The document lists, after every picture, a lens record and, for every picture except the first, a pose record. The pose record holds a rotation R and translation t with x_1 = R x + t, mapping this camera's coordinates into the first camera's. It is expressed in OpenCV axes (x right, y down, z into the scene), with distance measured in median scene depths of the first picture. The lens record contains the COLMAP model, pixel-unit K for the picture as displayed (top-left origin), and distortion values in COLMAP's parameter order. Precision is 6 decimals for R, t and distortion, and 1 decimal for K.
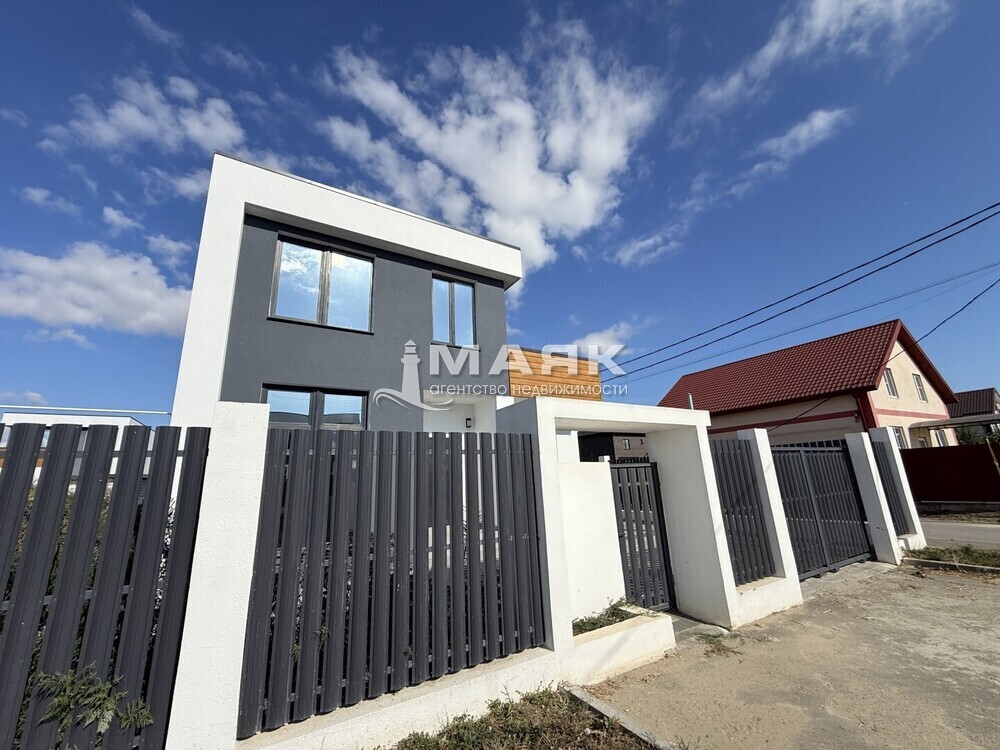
lens RADIAL K [[400.4, 0, 496.5], [0, 400.4, 376.3], [0, 0, 1]] dist [-0.001825, -0.000293]
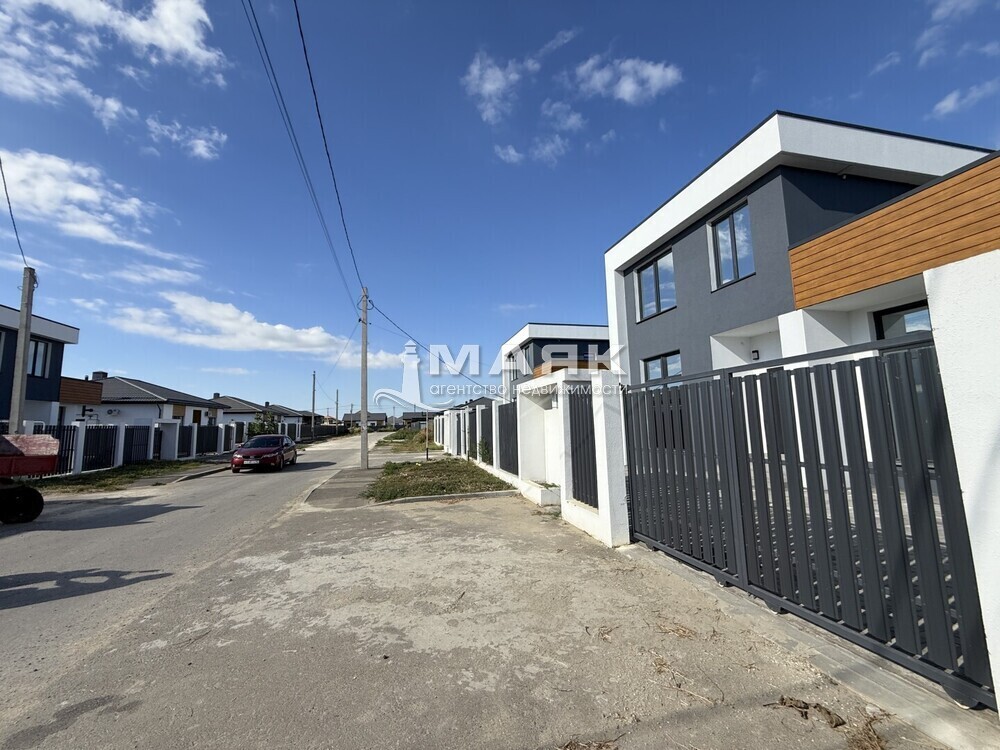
lens RADIAL K [[400.4, 0, 496.5], [0, 400.4, 376.3], [0, 0, 1]] dist [-0.001825, -0.000293]
pose [[-0.295267, -0.062087, -0.953395, 2.094433], [0.284692, 0.946838, -0.149829, 0.269694], [0.912013, -0.315663, -0.261895, 1.305158]]
